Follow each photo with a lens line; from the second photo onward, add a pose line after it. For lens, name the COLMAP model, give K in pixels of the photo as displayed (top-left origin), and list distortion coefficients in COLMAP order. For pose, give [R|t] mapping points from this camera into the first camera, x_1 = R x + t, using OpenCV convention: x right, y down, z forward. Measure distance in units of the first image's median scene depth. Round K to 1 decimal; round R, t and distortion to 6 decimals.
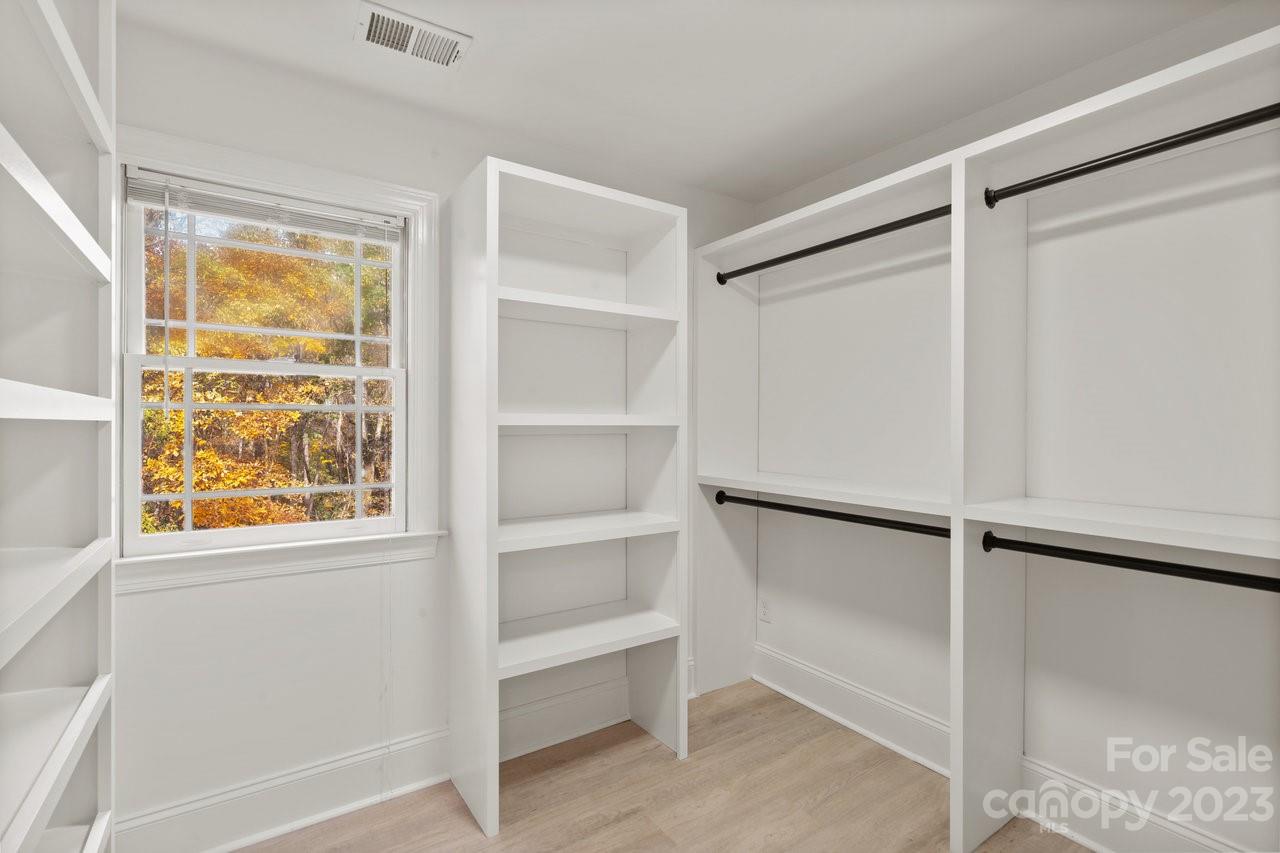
lens RADIAL K [[580.7, 0, 614.0], [0, 580.7, 422.8], [0, 0, 1]] dist [-0.000767, -0.000103]
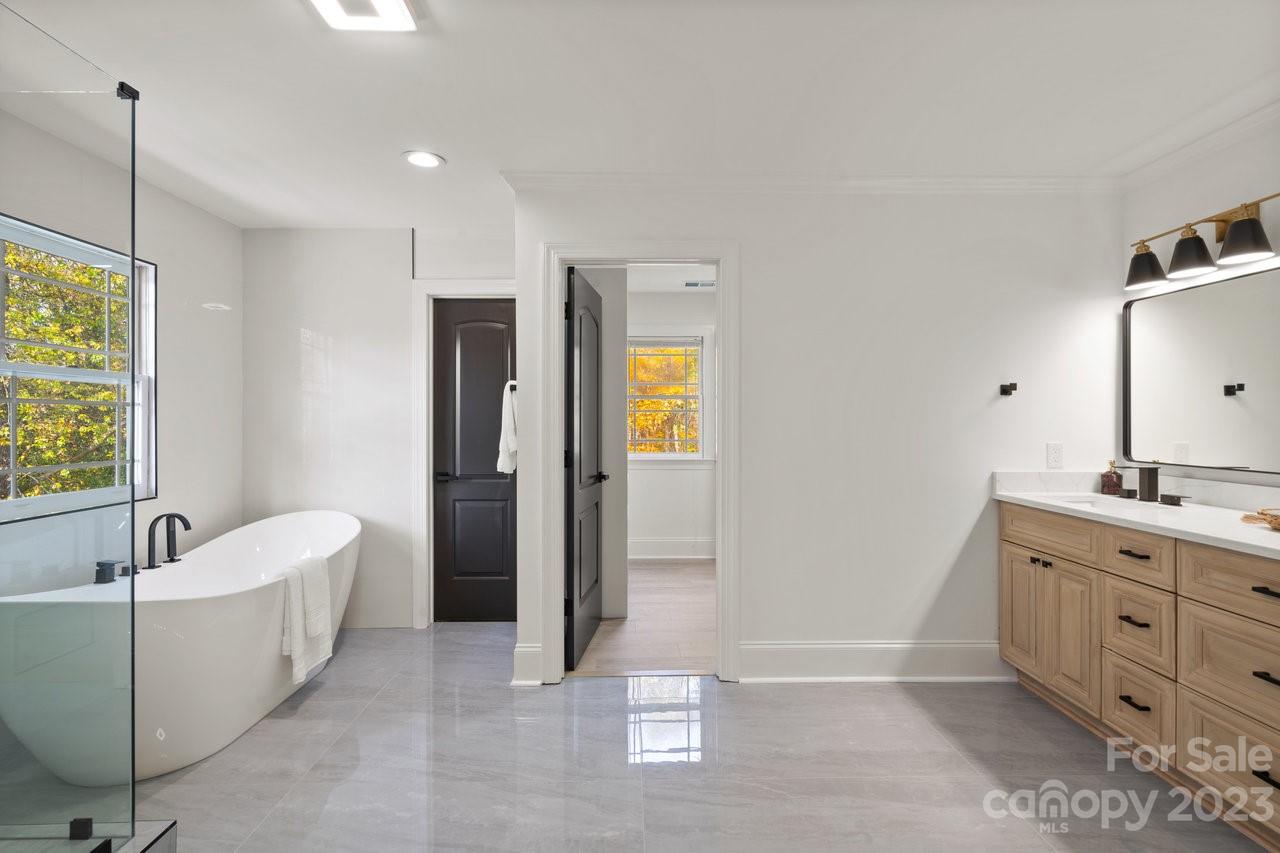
lens RADIAL K [[593.3, 0, 636.7], [0, 593.3, 411.9], [0, 0, 1]] dist [-0.001933, -0.000053]
pose [[0.849366, -0.006222, -0.527767, 0.157712], [0.002138, 0.999963, -0.008347, 0.000820], [0.527800, 0.005961, 0.849348, -0.280395]]
